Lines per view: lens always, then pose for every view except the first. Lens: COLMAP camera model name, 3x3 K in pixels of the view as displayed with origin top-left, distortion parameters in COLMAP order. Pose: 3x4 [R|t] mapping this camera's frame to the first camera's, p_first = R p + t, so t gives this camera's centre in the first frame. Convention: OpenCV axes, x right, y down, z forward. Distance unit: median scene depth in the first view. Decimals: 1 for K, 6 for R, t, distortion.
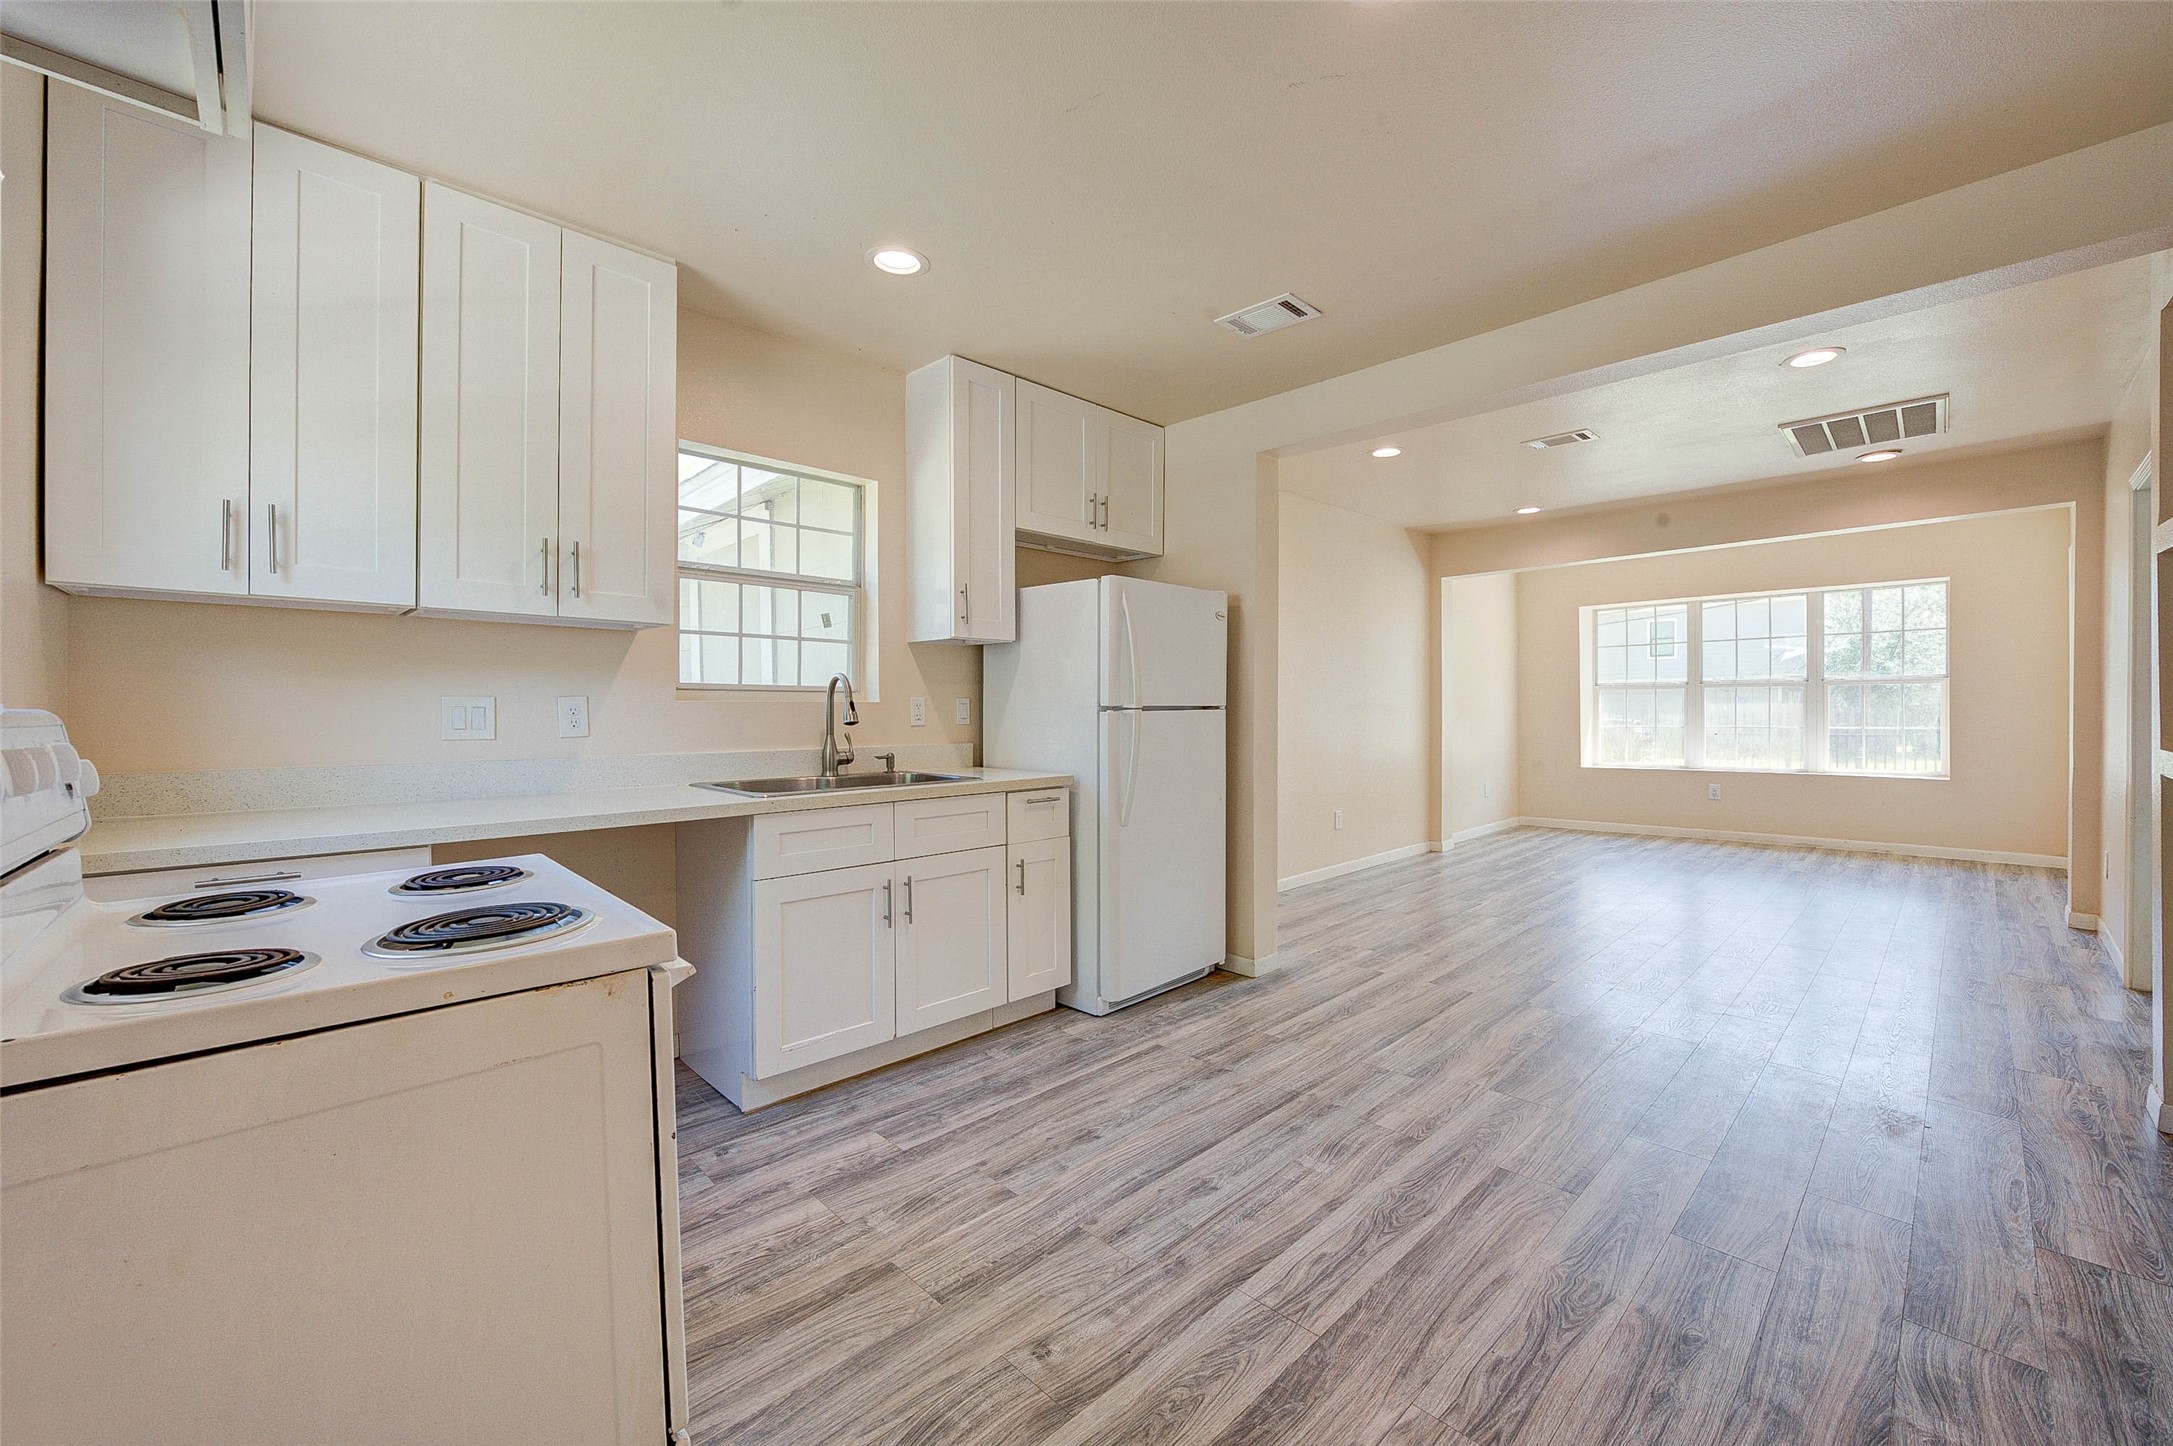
lens RADIAL K [[862.0, 0, 1106.2], [0, 862.0, 713.4], [0, 0, 1]] dist [-0.004377, -0.000459]
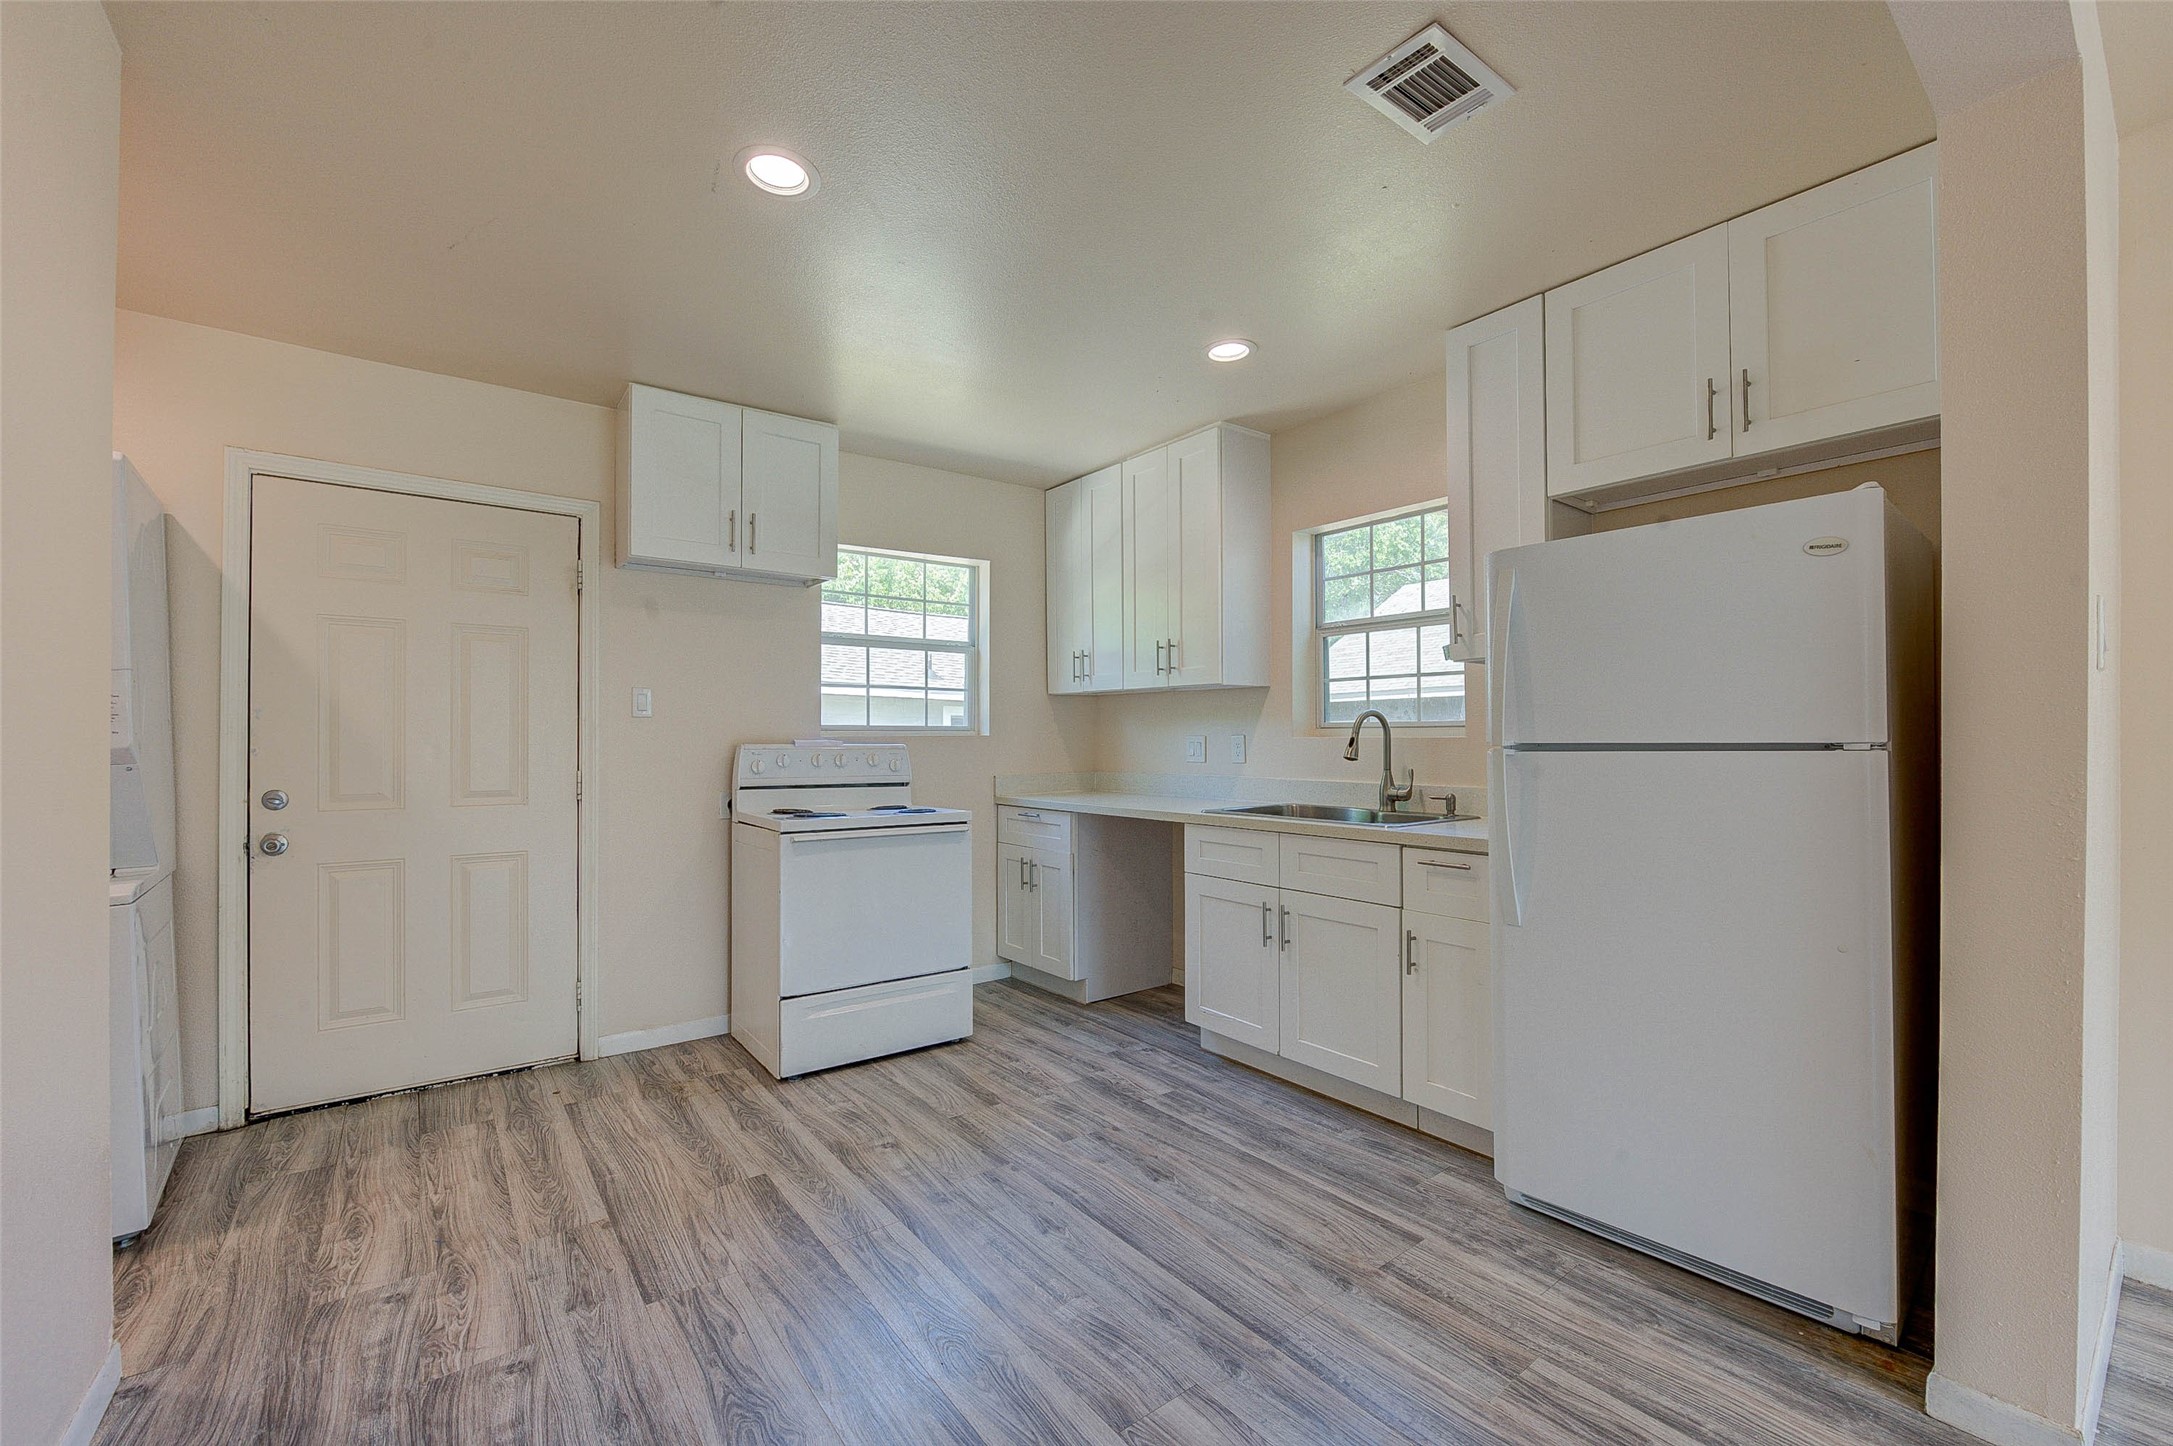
lens RADIAL K [[873.4, 0, 1078.5], [0, 873.4, 731.9], [0, 0, 1]] dist [-0.007058, -0.000744]
pose [[-0.132716, -0.007288, -0.991127, 1.049797], [-0.004171, 0.999968, -0.006795, -0.016825], [0.991145, 0.003232, -0.132742, 1.095477]]
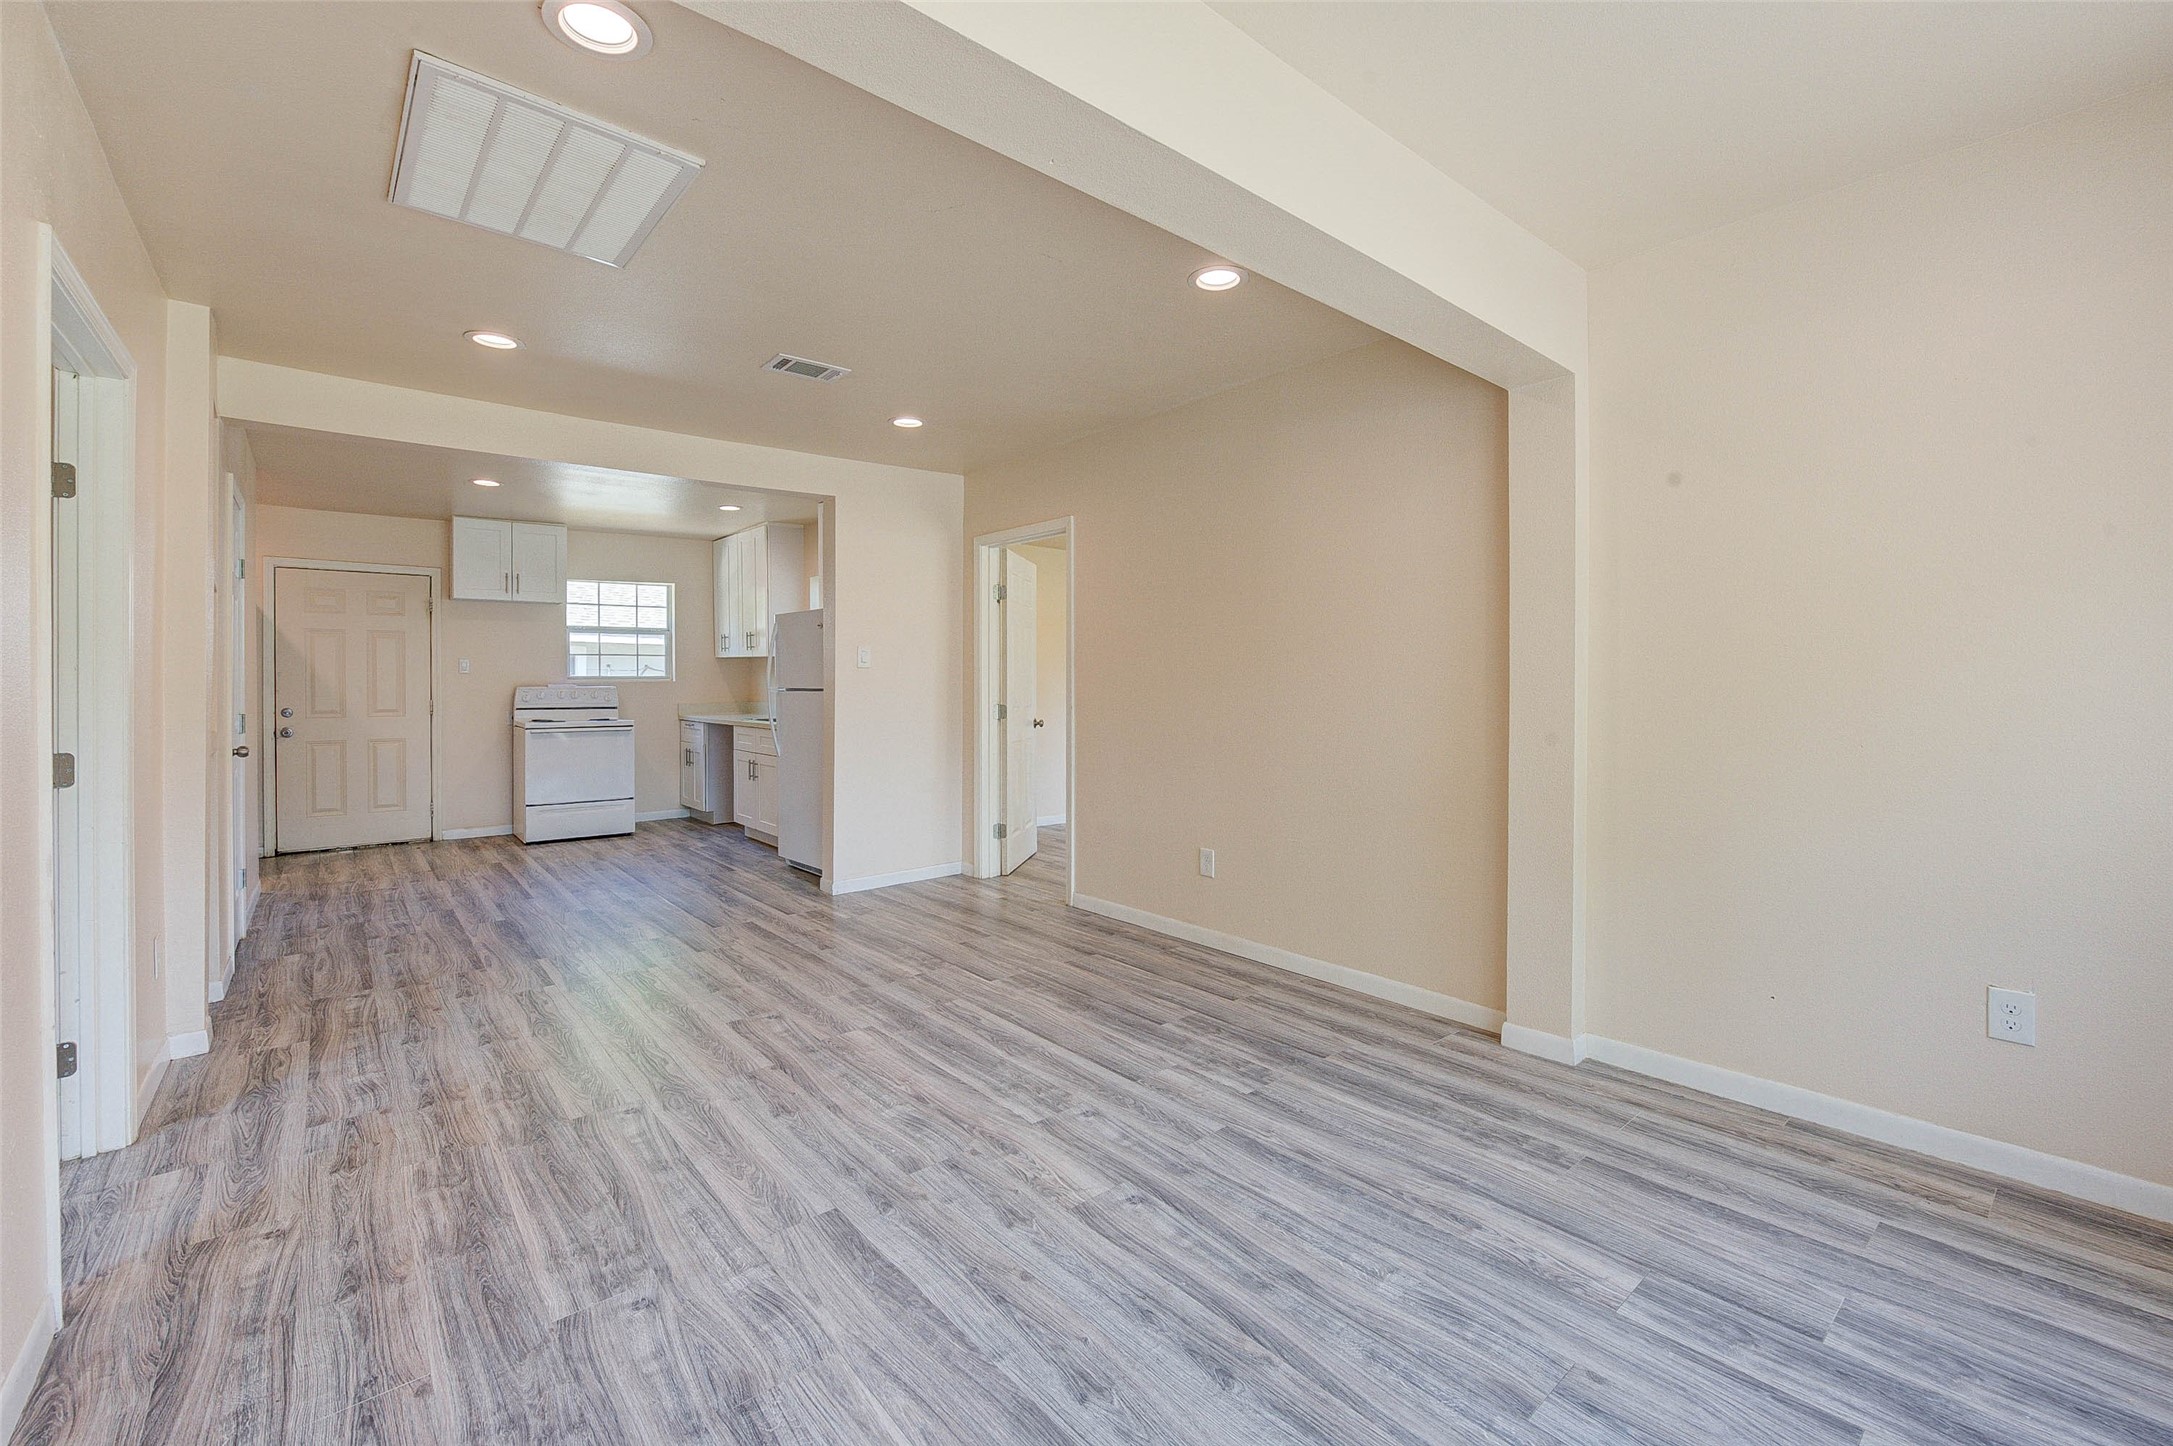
lens RADIAL K [[897.2, 0, 1087.5], [0, 897.2, 683.2], [0, 0, 1]] dist [-0.021692, -0.000020]
pose [[-0.072169, 0.007646, -0.997363, 2.583017], [-0.003585, 0.999962, 0.007925, -0.047984], [0.997386, 0.004147, -0.072139, 2.536373]]
